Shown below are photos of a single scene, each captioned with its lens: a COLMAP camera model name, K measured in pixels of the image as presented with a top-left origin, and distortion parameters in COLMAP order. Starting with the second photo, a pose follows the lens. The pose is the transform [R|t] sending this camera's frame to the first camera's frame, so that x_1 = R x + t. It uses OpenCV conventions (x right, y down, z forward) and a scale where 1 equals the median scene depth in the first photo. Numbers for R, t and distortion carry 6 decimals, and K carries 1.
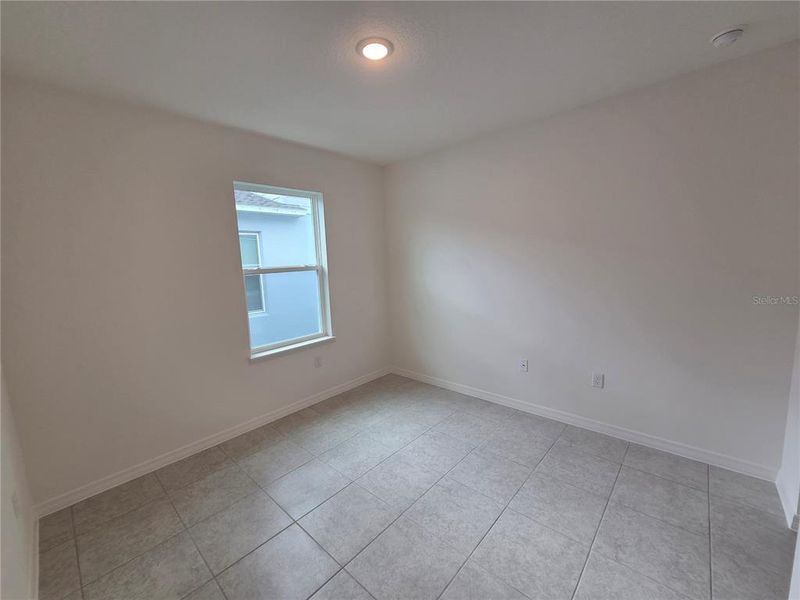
lens RADIAL K [[327.1, 0, 395.0], [0, 327.1, 303.5], [0, 0, 1]] dist [0.001129, -0.000452]
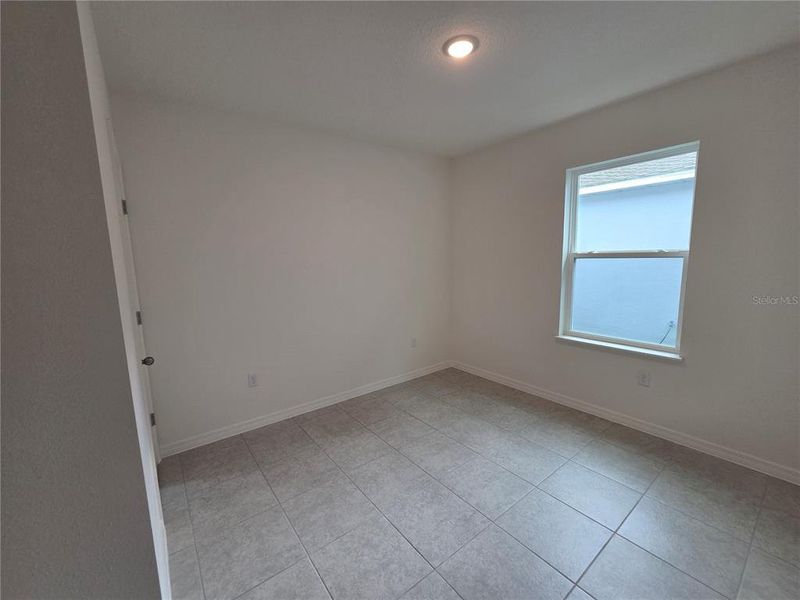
lens RADIAL K [[327.1, 0, 395.0], [0, 327.1, 303.5], [0, 0, 1]] dist [0.001129, -0.000452]
pose [[-0.173343, 0.189390, -0.966480, 0.791576], [-0.104846, 0.972211, 0.209318, -0.126661], [0.979265, 0.137616, -0.148669, 0.740007]]
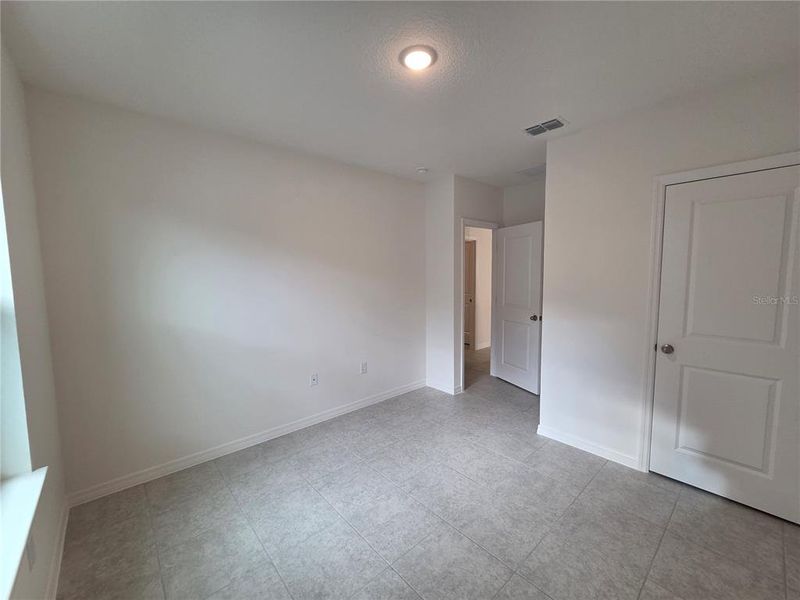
lens RADIAL K [[327.1, 0, 395.0], [0, 327.1, 303.5], [0, 0, 1]] dist [0.001129, -0.000452]
pose [[0.105723, -0.054222, 0.992916, -0.755216], [0.145658, 0.988586, 0.038476, -0.068218], [-0.983670, 0.140559, 0.112414, 0.741117]]
